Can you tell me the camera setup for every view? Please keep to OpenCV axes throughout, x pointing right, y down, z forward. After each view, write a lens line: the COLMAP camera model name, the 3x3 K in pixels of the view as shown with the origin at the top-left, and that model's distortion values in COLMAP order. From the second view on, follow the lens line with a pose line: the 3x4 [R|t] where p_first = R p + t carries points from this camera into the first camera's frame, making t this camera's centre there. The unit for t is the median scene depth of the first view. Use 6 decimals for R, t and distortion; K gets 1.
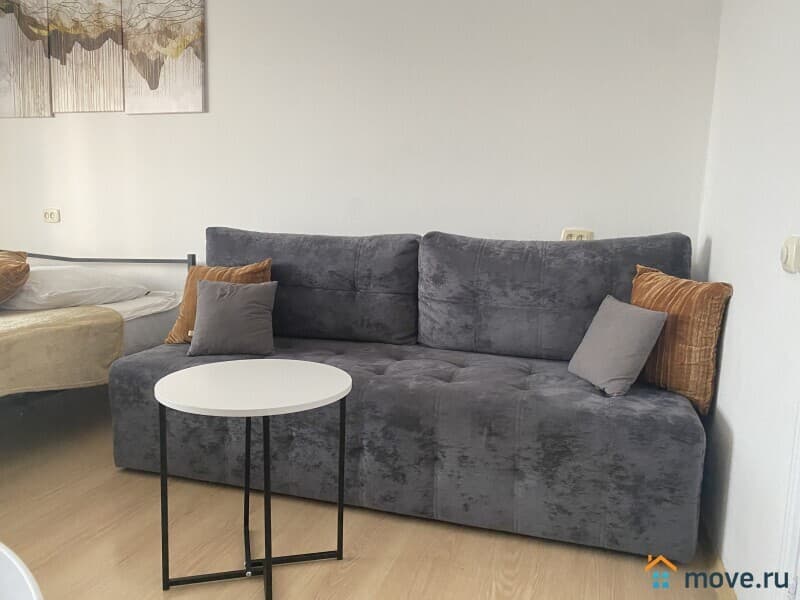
lens RADIAL K [[618.1, 0, 400.0], [0, 618.1, 300.0], [0, 0, 1]] dist [0.006412, 0.006671]
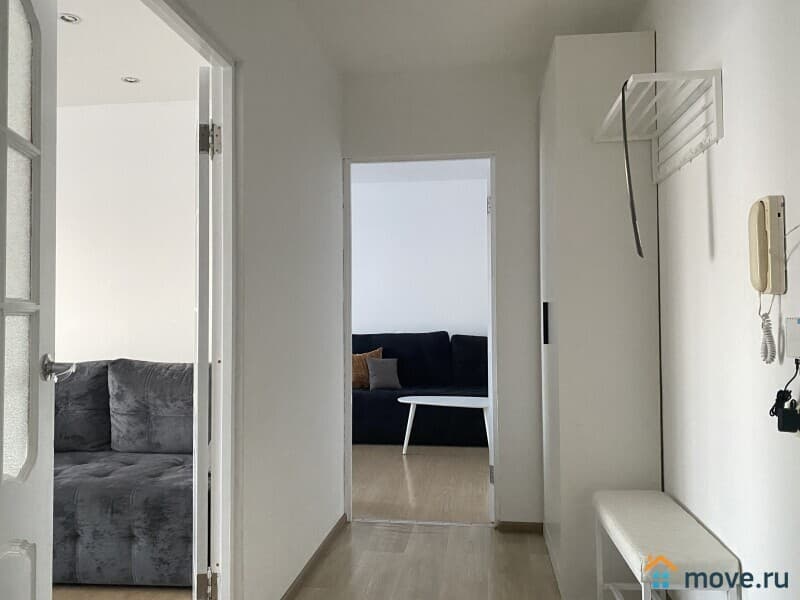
lens RADIAL K [[689.2, 0, 400.0], [0, 689.2, 300.0], [0, 0, 1]] dist [0.011647, 0.006479]
pose [[0.981289, -0.037919, 0.188768, 0.376705], [0.063314, 0.989441, -0.130377, -0.009216], [-0.181831, 0.139889, 0.973329, -0.526982]]
